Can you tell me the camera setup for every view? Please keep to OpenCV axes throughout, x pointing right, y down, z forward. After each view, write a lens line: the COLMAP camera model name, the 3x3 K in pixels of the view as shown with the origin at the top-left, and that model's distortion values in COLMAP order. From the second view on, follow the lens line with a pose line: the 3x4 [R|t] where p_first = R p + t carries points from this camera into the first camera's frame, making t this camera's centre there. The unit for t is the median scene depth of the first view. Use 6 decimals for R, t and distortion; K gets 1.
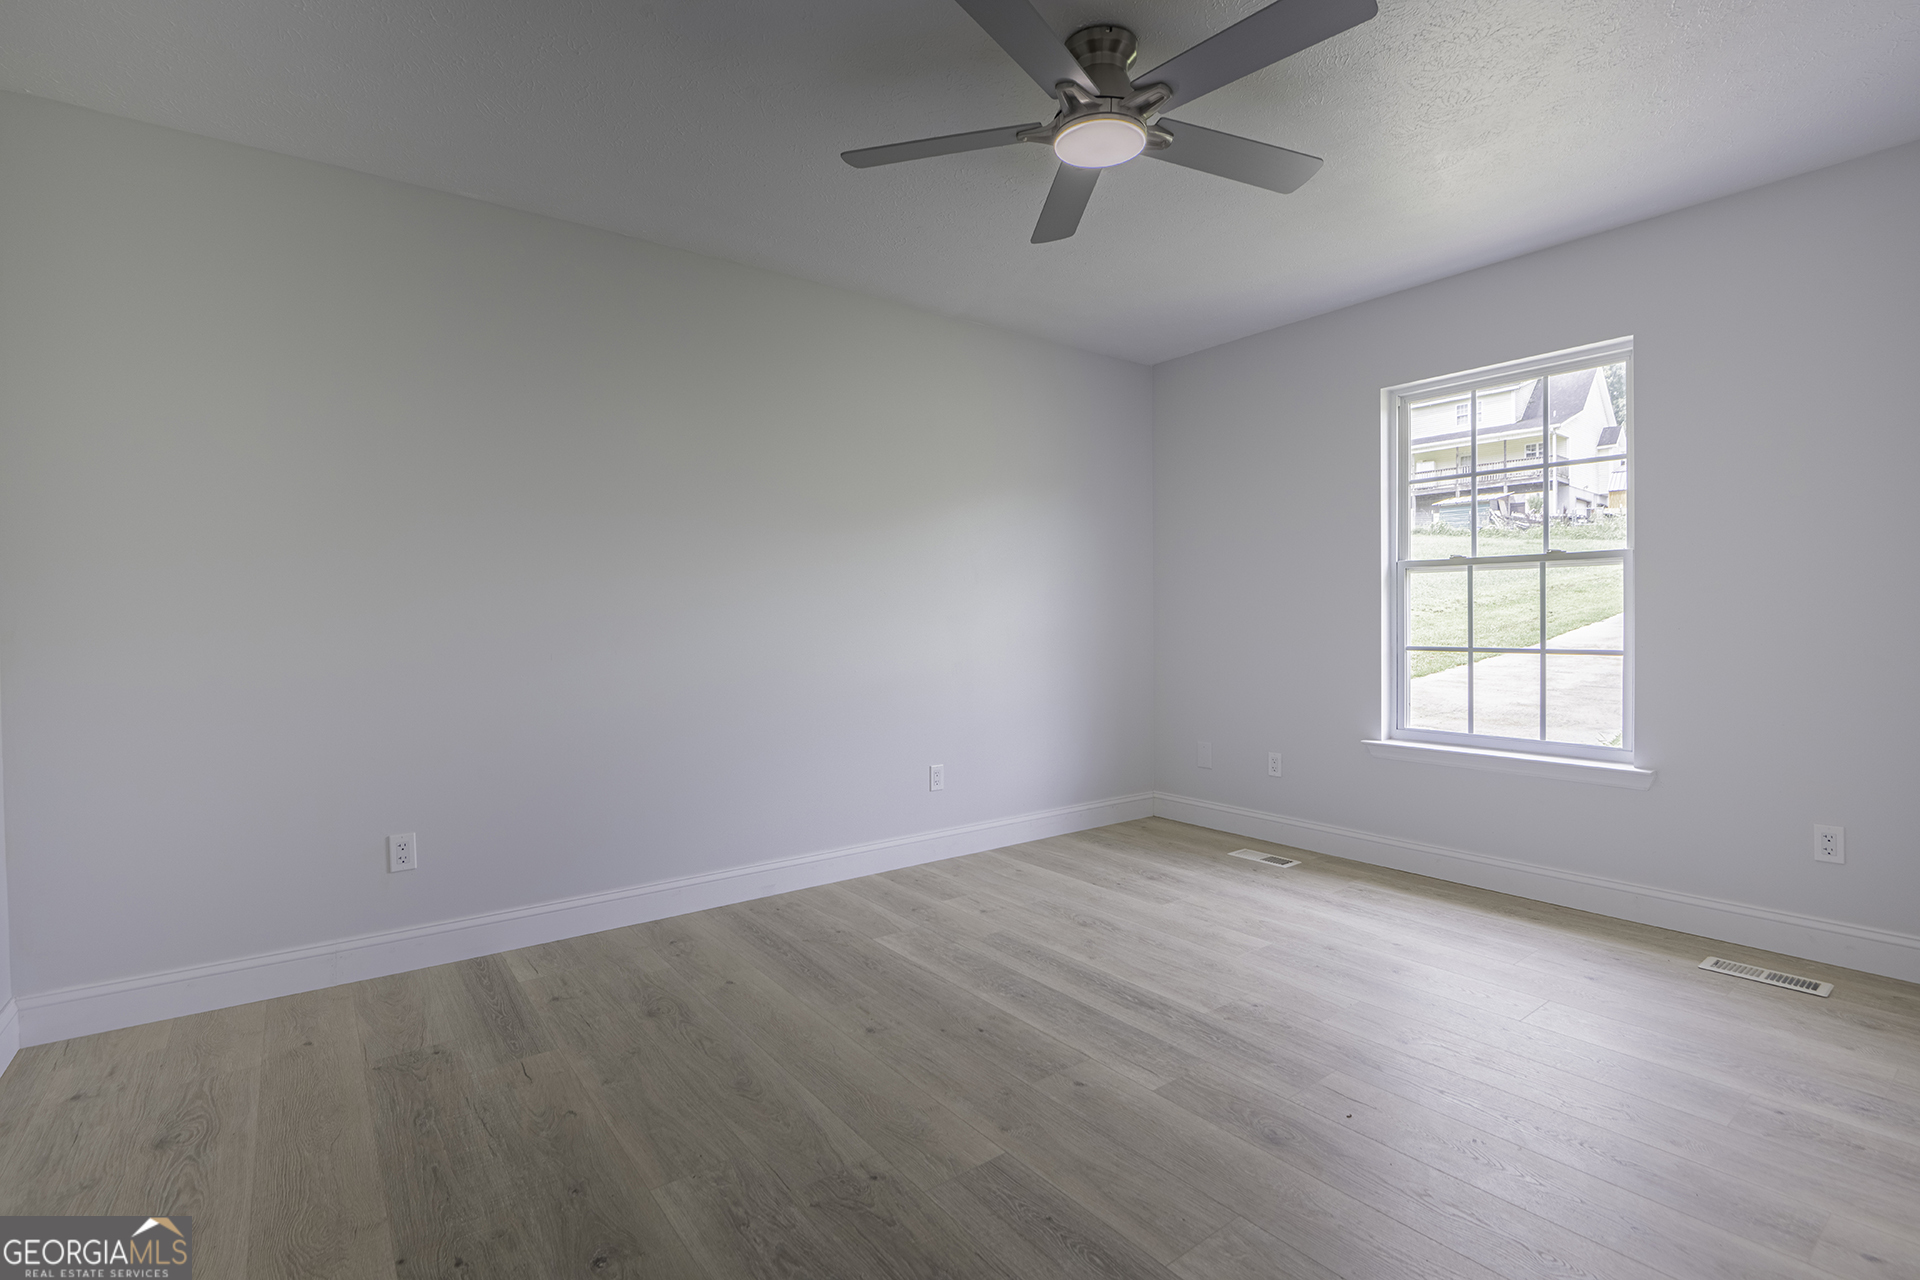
lens RADIAL K [[885.9, 0, 953.2], [0, 885.9, 635.5], [0, 0, 1]] dist [0.001768, -0.015805]
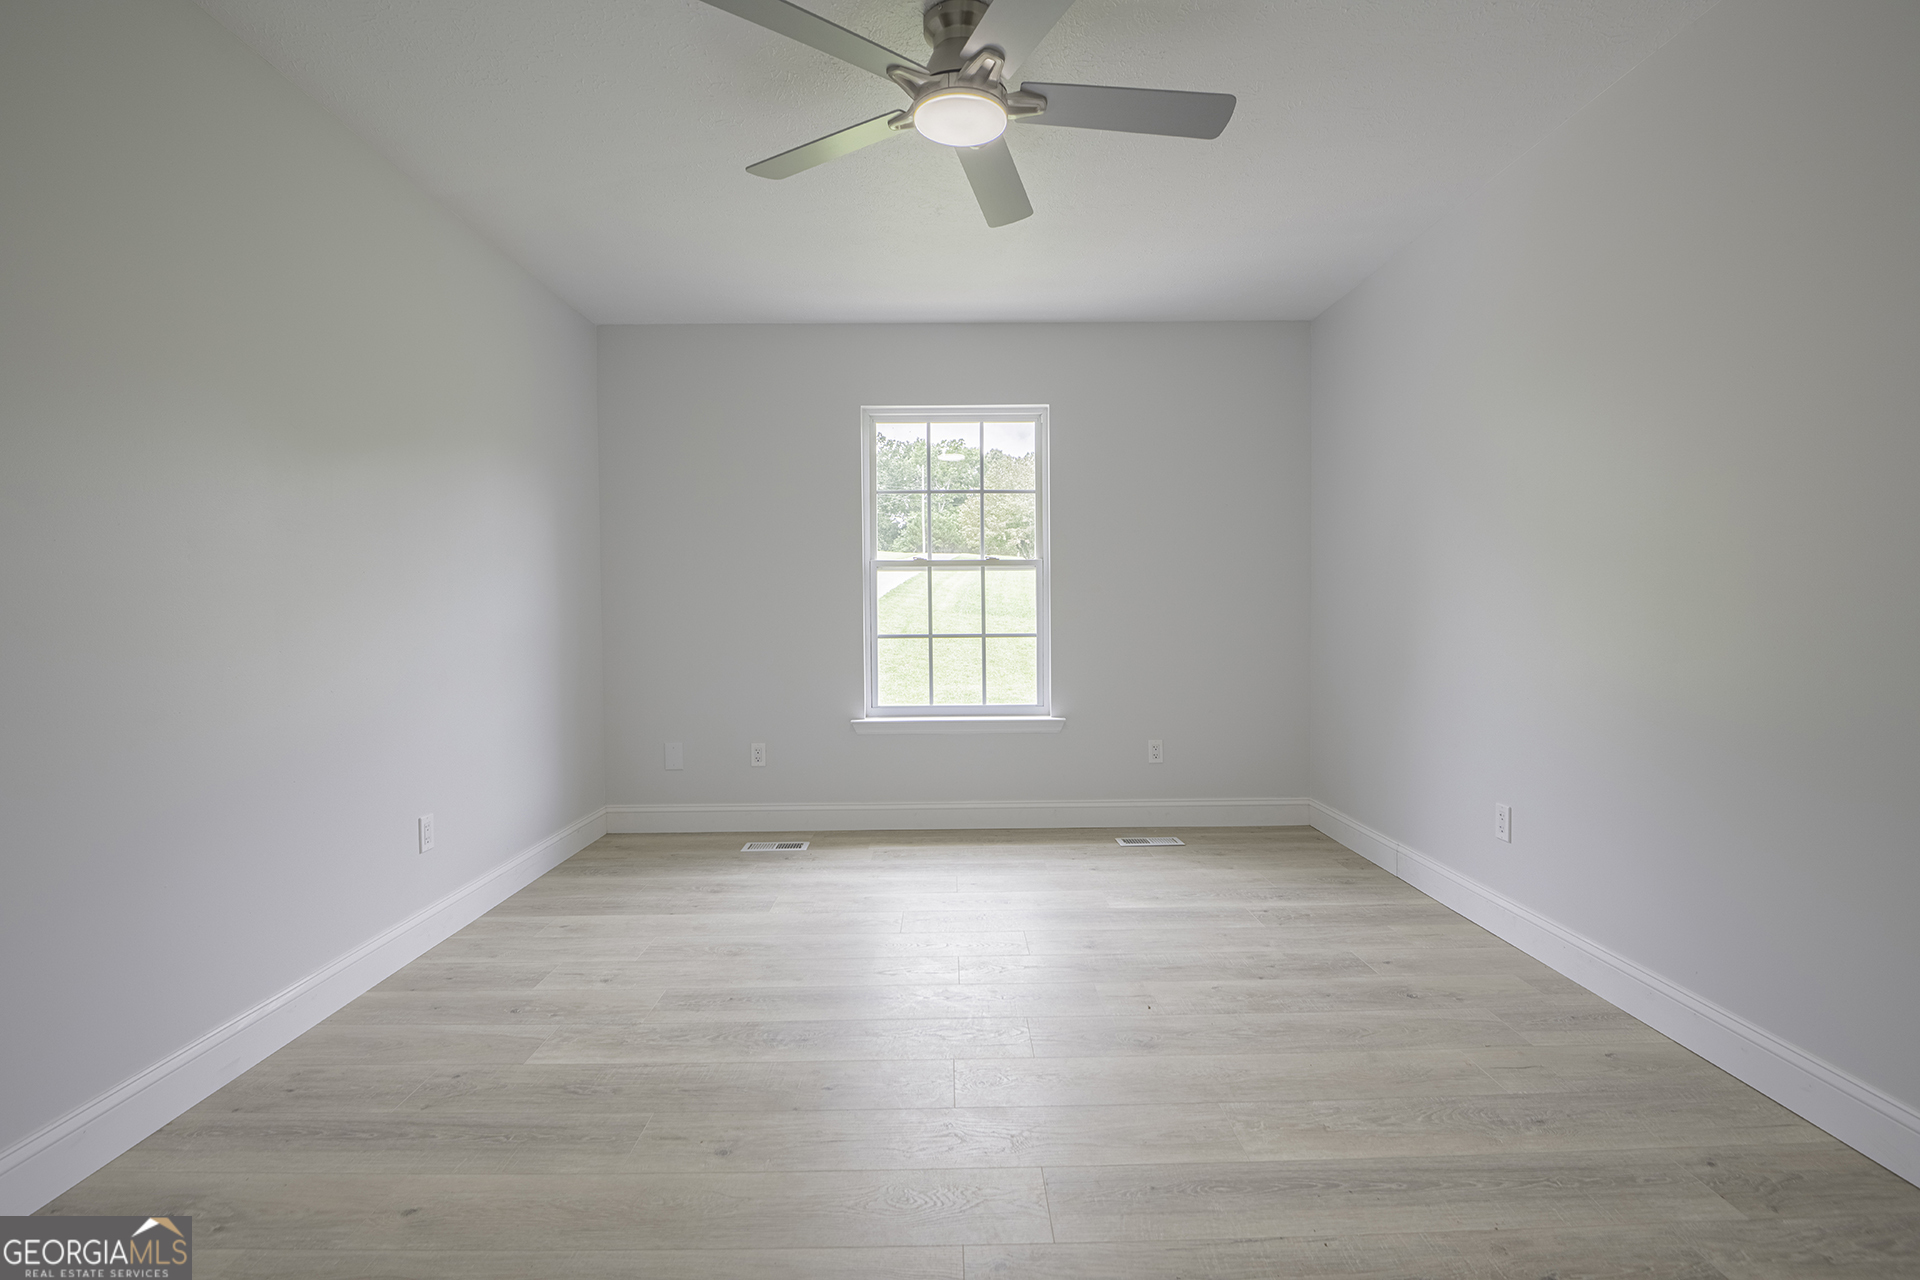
lens RADIAL K [[885.9, 0, 953.2], [0, 885.9, 635.5], [0, 0, 1]] dist [0.001768, -0.015805]
pose [[0.589575, -0.023794, 0.807363, -0.398786], [0.019541, 0.999694, 0.015192, -0.002808], [-0.807477, 0.006819, 0.589859, 0.270387]]
